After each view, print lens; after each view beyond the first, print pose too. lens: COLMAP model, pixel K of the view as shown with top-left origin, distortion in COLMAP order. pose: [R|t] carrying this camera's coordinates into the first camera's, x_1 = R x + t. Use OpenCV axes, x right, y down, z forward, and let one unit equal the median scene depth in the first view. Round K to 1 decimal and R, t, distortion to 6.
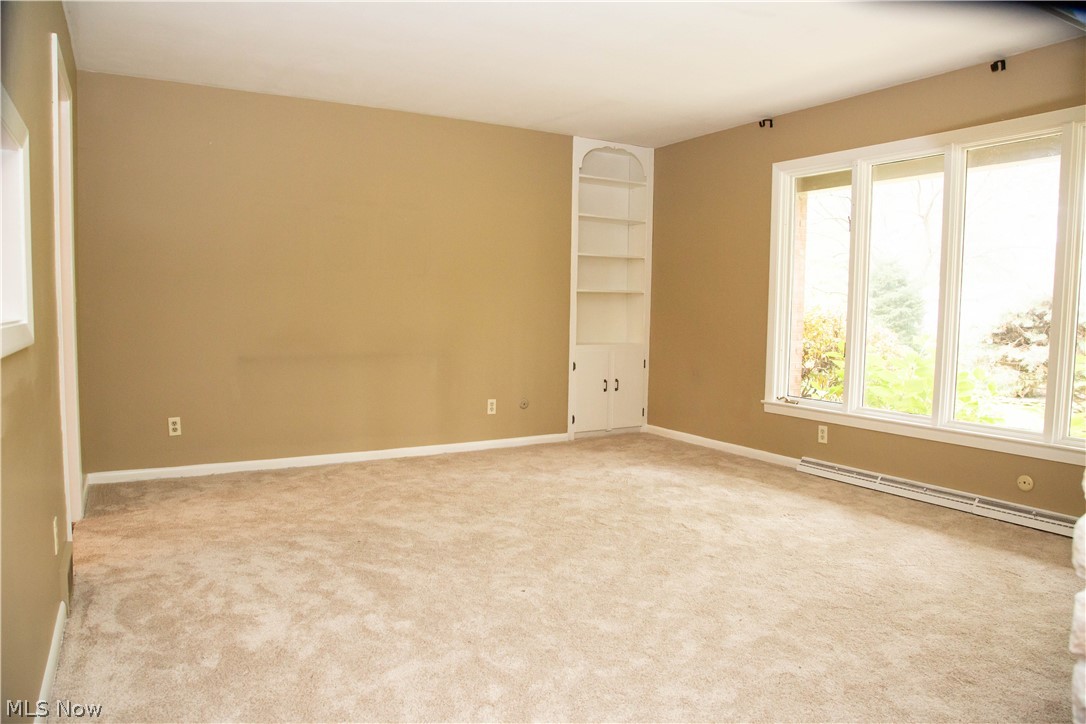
lens RADIAL K [[744.9, 0, 548.3], [0, 744.9, 364.9], [0, 0, 1]] dist [-0.063066, 0.006765]
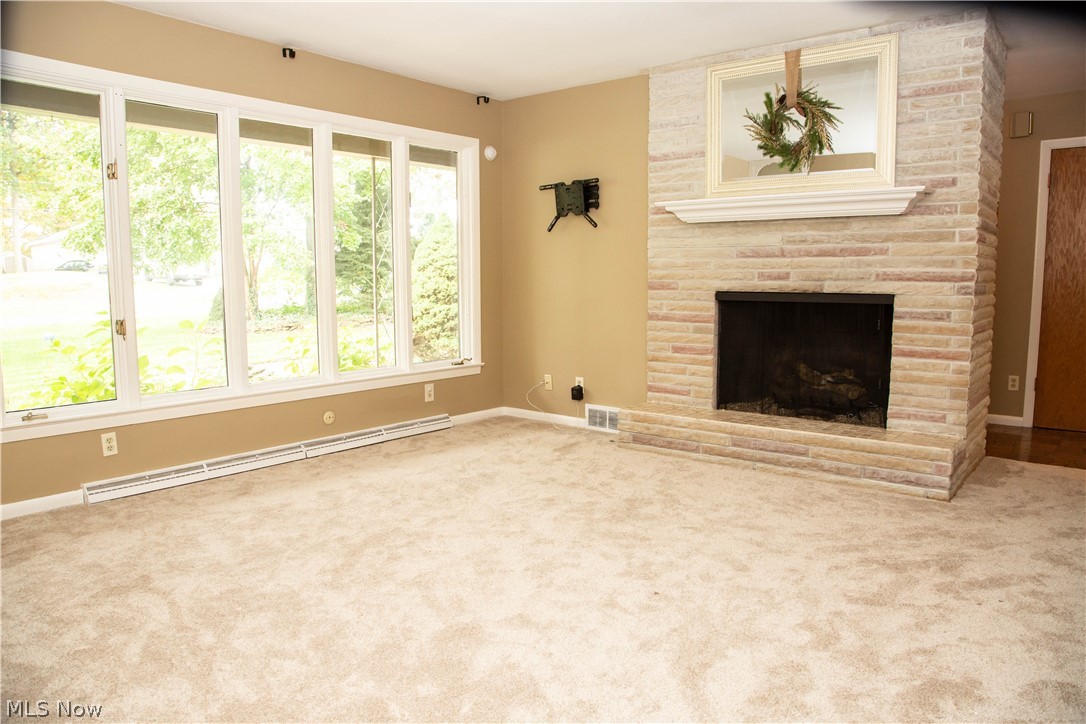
lens RADIAL K [[744.9, 0, 548.3], [0, 744.9, 364.9], [0, 0, 1]] dist [-0.063066, 0.006765]
pose [[-0.372360, -0.115855, 0.920829, -0.526188], [0.069706, 0.985884, 0.152227, -0.076279], [-0.925467, 0.120871, -0.359028, 0.925905]]
